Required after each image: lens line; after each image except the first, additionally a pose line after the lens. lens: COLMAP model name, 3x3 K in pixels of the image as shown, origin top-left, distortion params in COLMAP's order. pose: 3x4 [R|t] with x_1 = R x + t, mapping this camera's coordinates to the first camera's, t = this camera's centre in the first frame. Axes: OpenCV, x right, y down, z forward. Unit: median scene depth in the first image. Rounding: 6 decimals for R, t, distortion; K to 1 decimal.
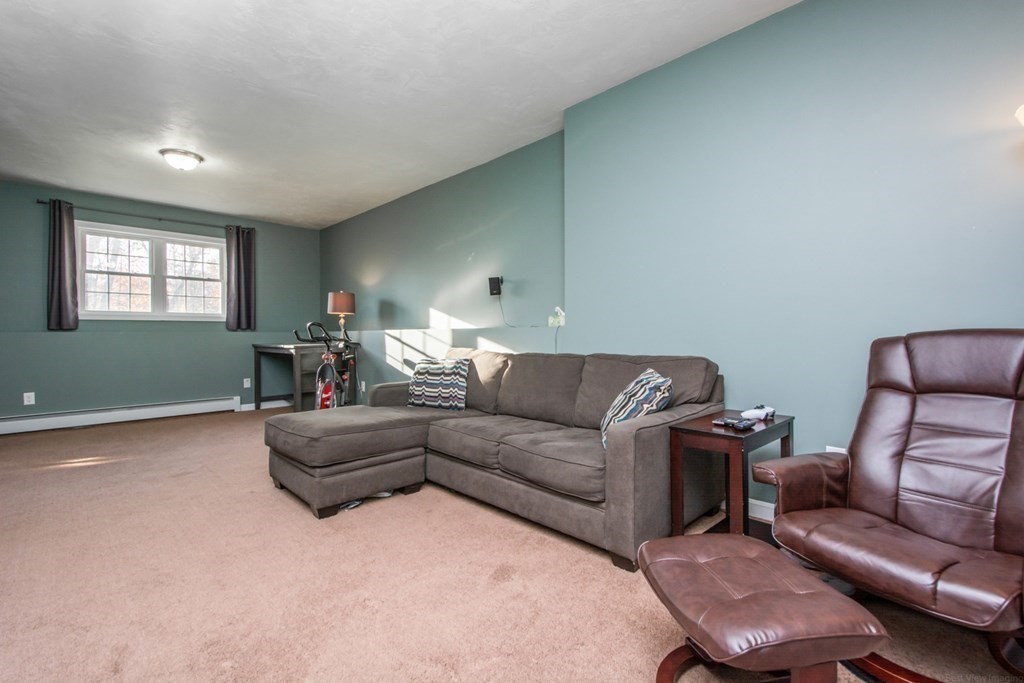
lens RADIAL K [[470.9, 0, 512.0], [0, 470.9, 341.5], [0, 0, 1]] dist [-0.000948, -0.000263]
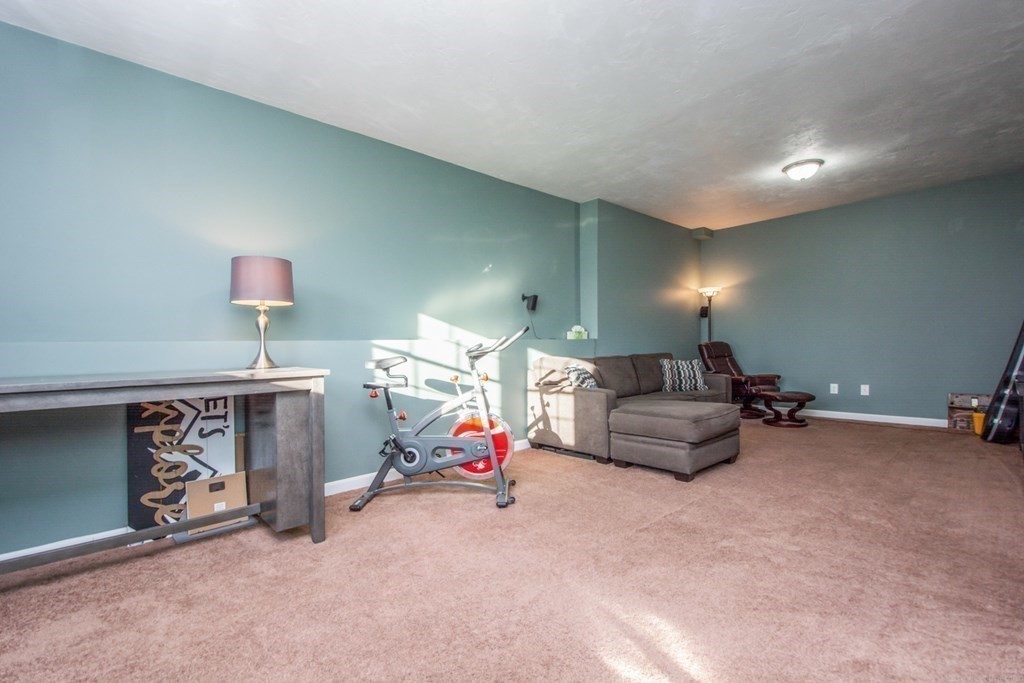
lens RADIAL K [[470.9, 0, 512.0], [0, 470.9, 341.5], [0, 0, 1]] dist [-0.000948, -0.000263]
pose [[0.010463, 0.024327, 0.999649, -0.971031], [0.036138, 0.999042, -0.024690, 0.000341], [-0.999292, 0.036383, 0.009574, 0.861566]]
